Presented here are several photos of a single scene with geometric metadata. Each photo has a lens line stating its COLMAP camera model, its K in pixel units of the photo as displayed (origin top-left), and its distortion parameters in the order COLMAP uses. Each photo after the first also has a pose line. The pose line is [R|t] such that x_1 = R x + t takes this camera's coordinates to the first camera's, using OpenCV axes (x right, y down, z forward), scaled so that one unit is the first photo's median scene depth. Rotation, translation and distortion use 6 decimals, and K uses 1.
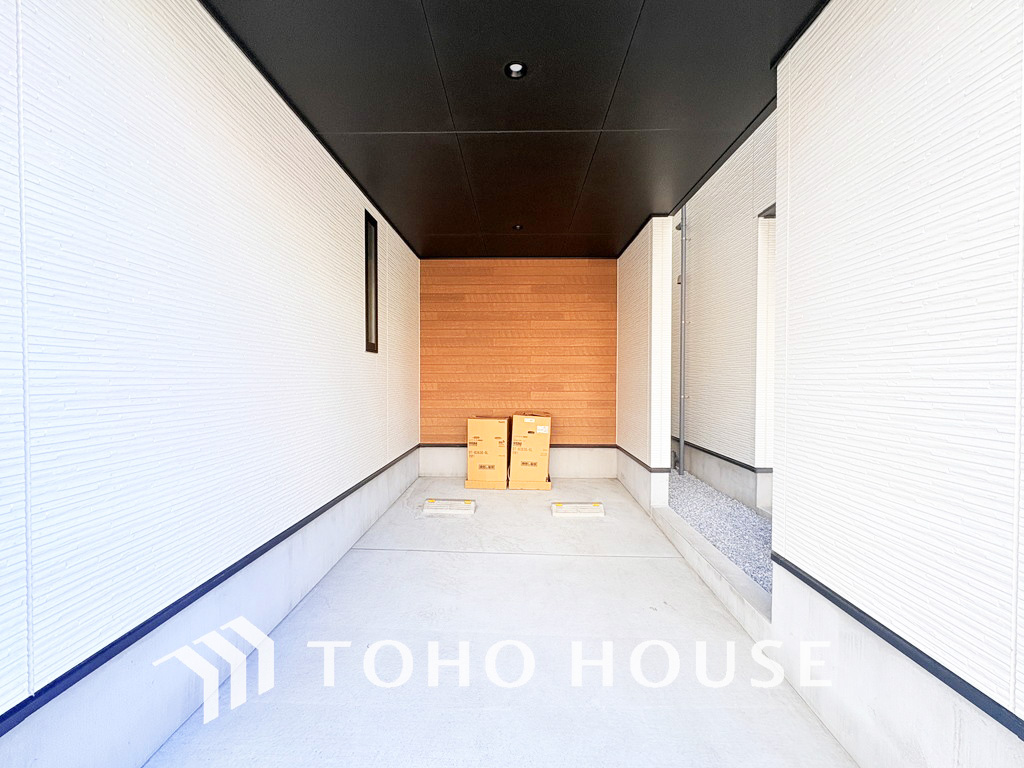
lens RADIAL K [[410.7, 0, 510.3], [0, 410.7, 382.3], [0, 0, 1]] dist [0.000658, -0.000081]
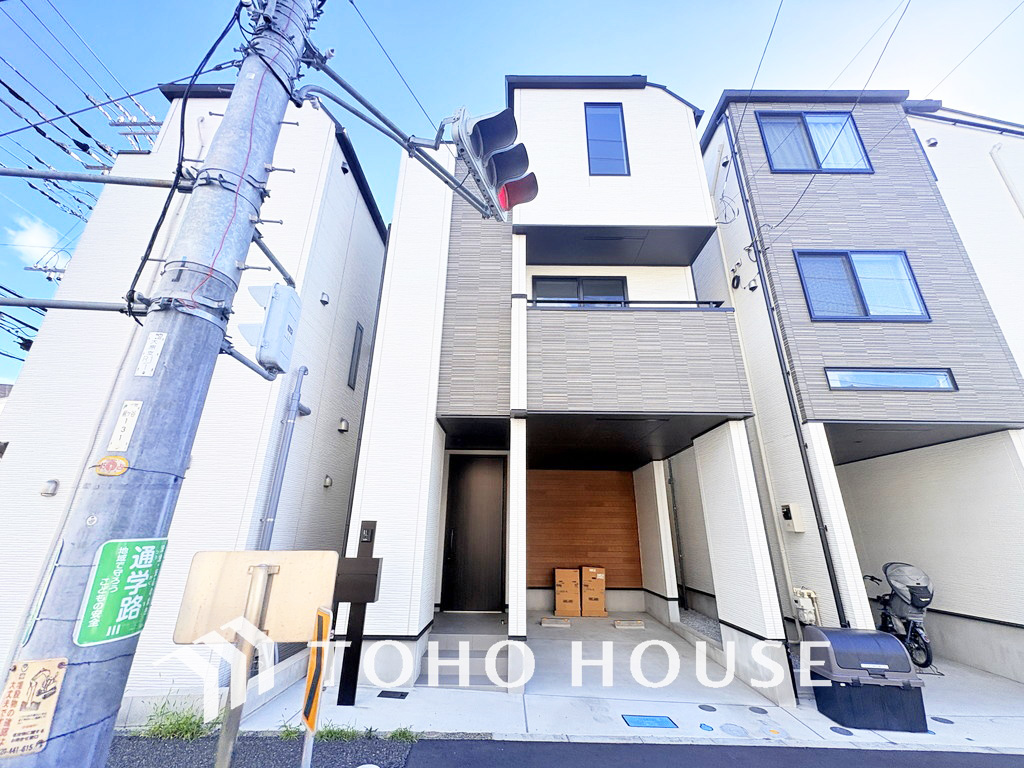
lens RADIAL K [[410.7, 0, 513.1], [0, 410.7, 385.2], [0, 0, 1]] dist [0.000658, -0.000081]
pose [[0.999615, 0.016442, 0.022337, -0.320524], [-0.007569, 0.936495, -0.350599, -0.024649], [-0.026683, 0.350295, 0.936259, -0.817561]]
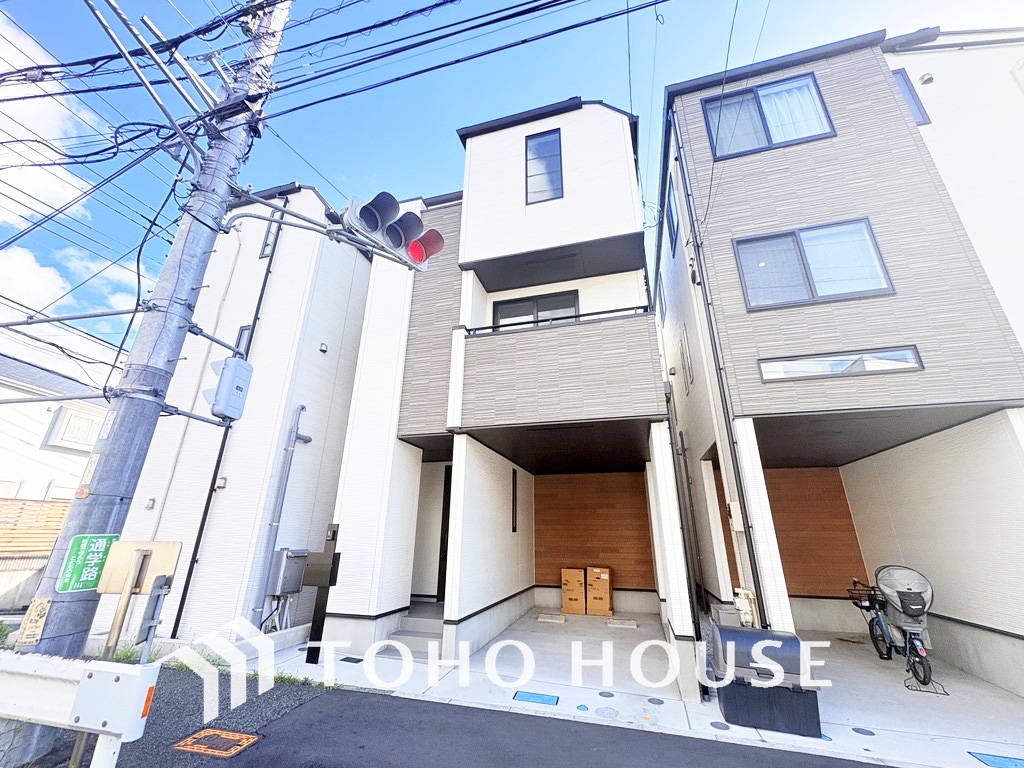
lens RADIAL K [[410.7, 0, 510.9], [0, 410.7, 385.4], [0, 0, 1]] dist [0.000658, -0.000081]
pose [[0.969150, -0.079523, -0.233291, 0.159552], [-0.009039, 0.934416, -0.356069, -0.016980], [0.246306, 0.347193, 0.904870, -0.917699]]
